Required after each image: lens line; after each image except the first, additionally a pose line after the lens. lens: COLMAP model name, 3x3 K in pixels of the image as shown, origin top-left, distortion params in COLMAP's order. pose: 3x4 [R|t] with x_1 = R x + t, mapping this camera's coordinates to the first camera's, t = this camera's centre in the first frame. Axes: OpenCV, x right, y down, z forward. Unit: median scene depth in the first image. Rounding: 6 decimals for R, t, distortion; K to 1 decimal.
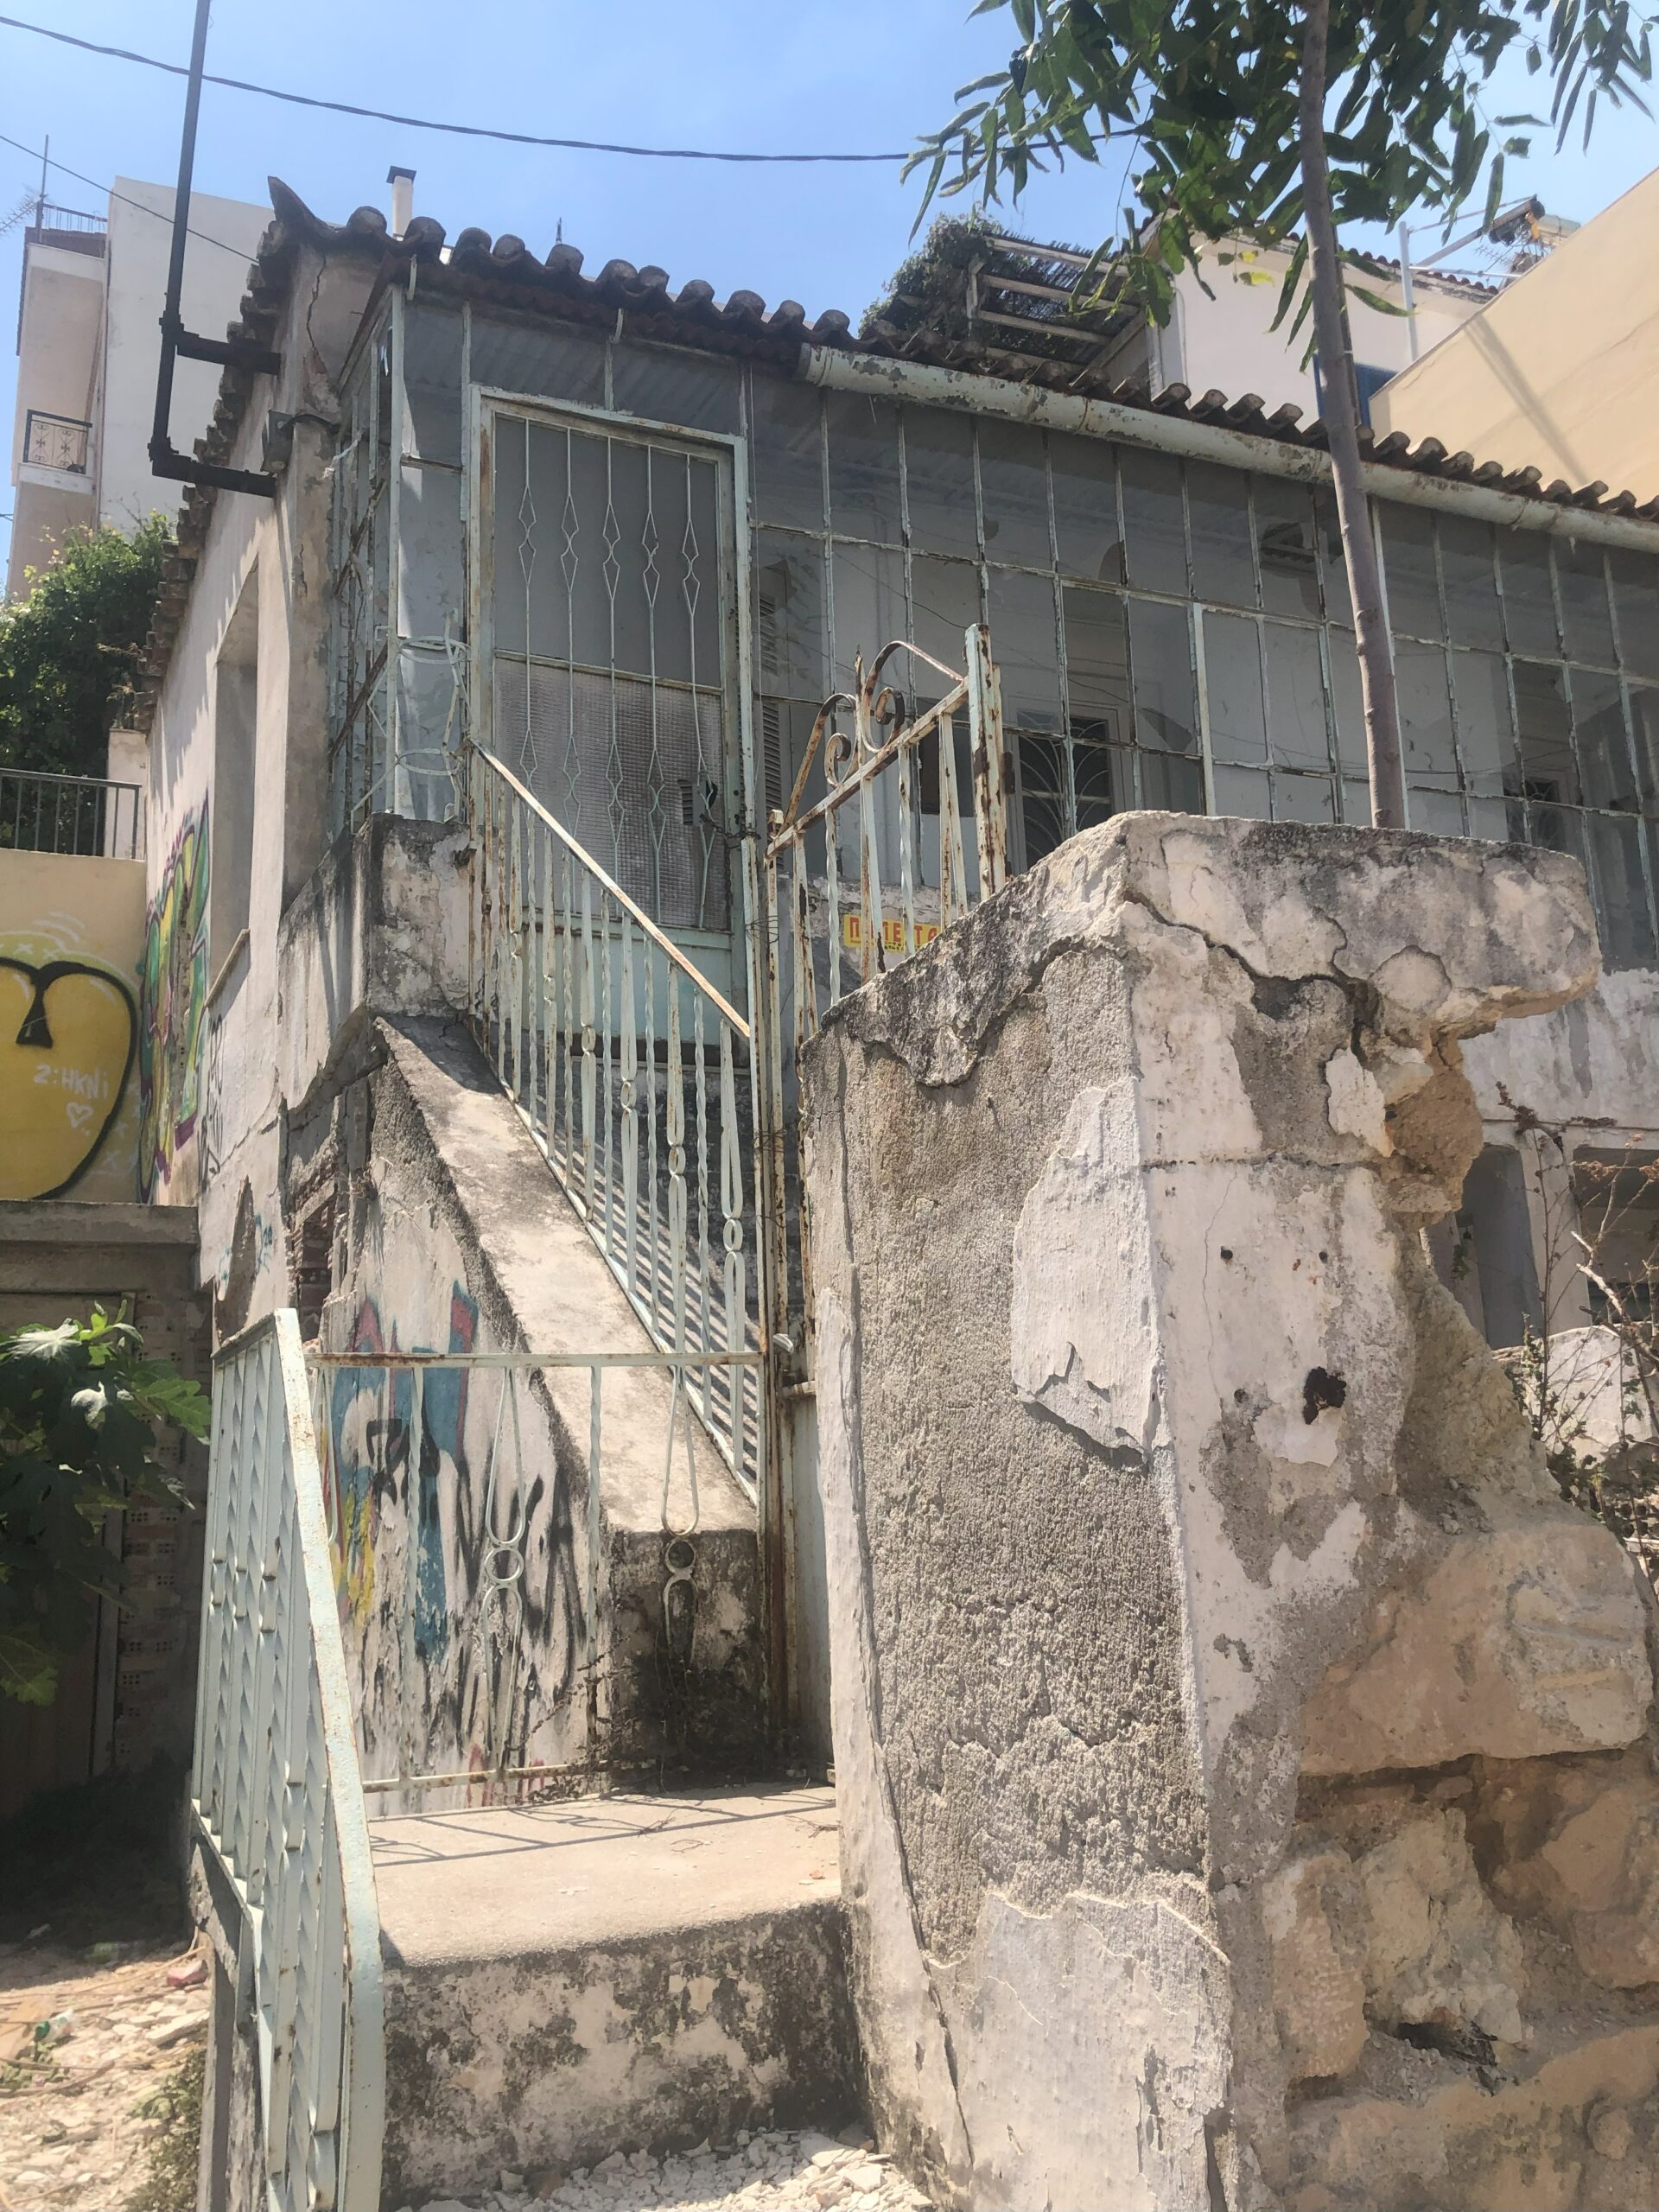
lens RADIAL K [[1828.1, 0, 814.3], [0, 1828.1, 1112.7], [0, 0, 1]] dist [0.029238, -0.032267]
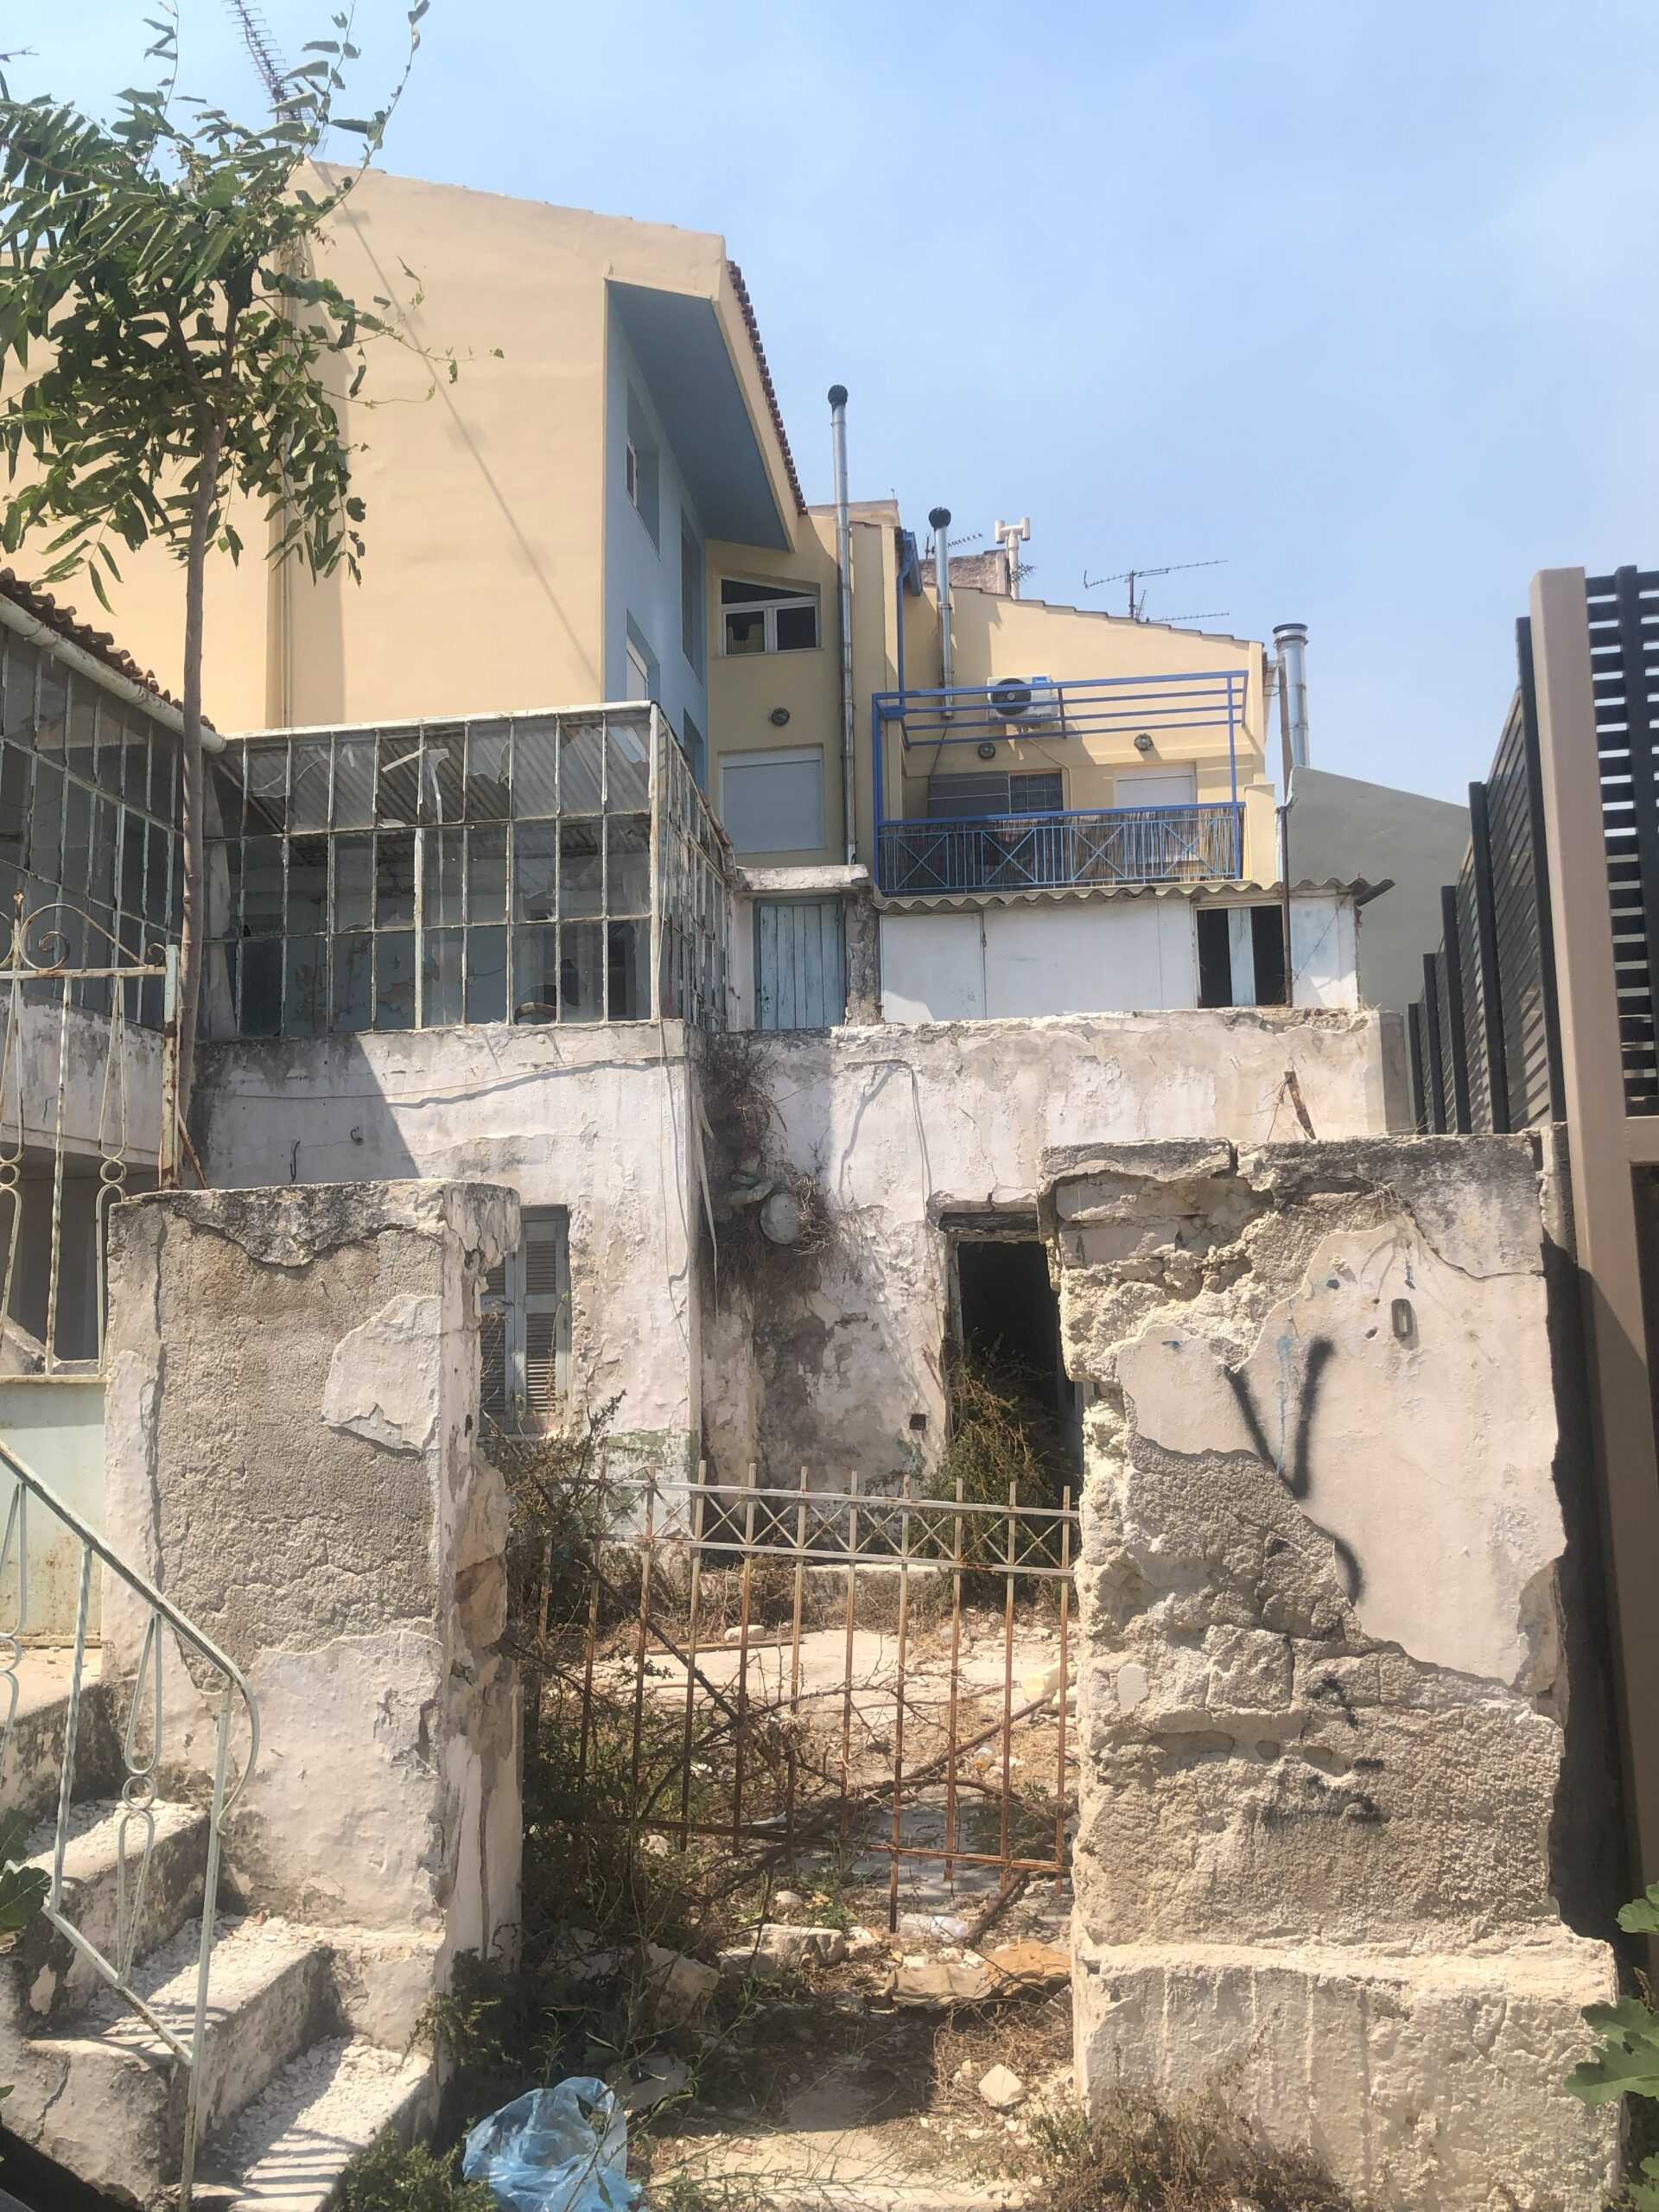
lens RADIAL K [[1828.1, 0, 852.6], [0, 1828.1, 1102.2], [0, 0, 1]] dist [0.029238, -0.032267]
pose [[0.477164, 0.128688, 0.869341, -1.635824], [-0.188502, 0.981184, -0.041779, -0.262886], [-0.858360, -0.143937, 0.492444, -0.596970]]
